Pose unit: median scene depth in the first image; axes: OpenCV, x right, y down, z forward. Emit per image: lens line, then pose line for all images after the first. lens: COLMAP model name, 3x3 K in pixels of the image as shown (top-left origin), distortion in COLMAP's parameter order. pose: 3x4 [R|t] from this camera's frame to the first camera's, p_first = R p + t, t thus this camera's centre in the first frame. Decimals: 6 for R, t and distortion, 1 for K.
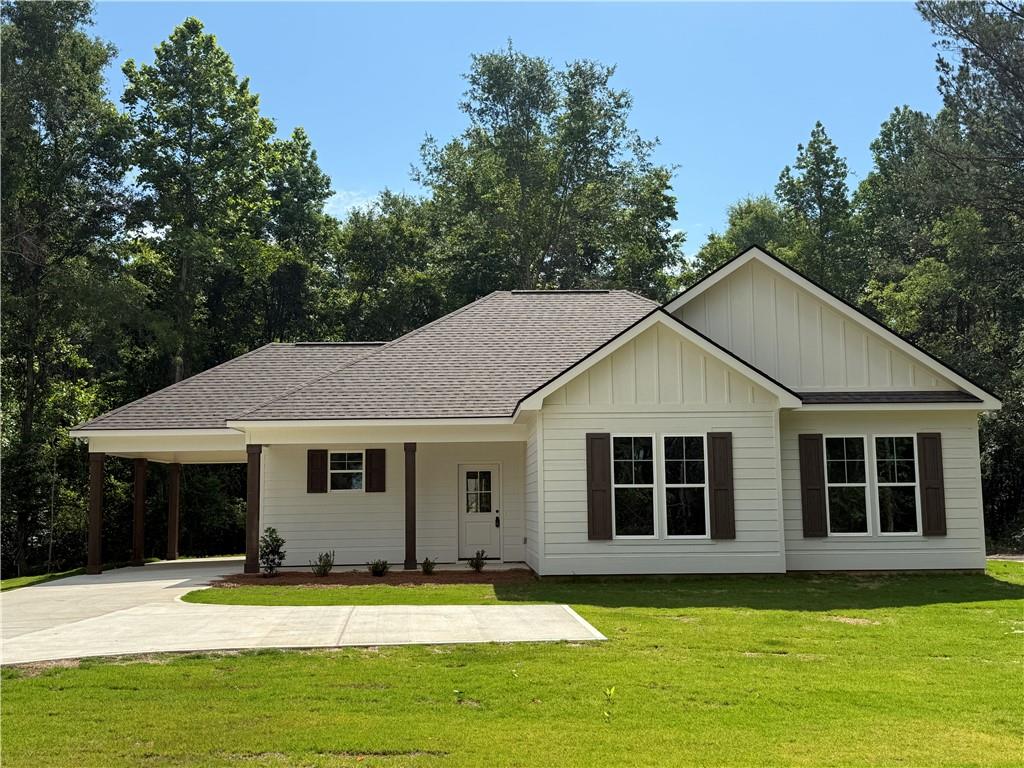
lens RADIAL K [[1096.0, 0, 511.1], [0, 1096.0, 386.3], [0, 0, 1]] dist [0.085407, 0.000000]
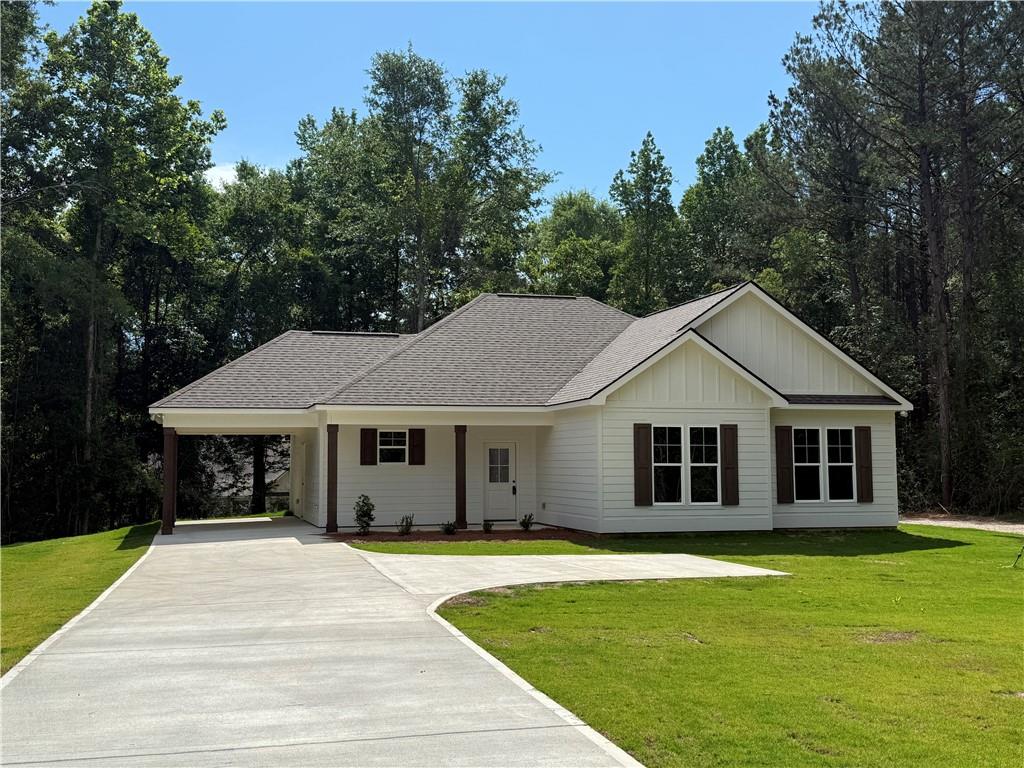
lens RADIAL K [[1096.0, 0, 511.2], [0, 1096.0, 388.6], [0, 0, 1]] dist [0.085407, 0.000000]
pose [[0.971546, 0.025389, 0.235485, -0.306700], [-0.034124, 0.998870, 0.033089, -0.028941], [-0.234379, -0.040183, 0.971315, -0.175159]]
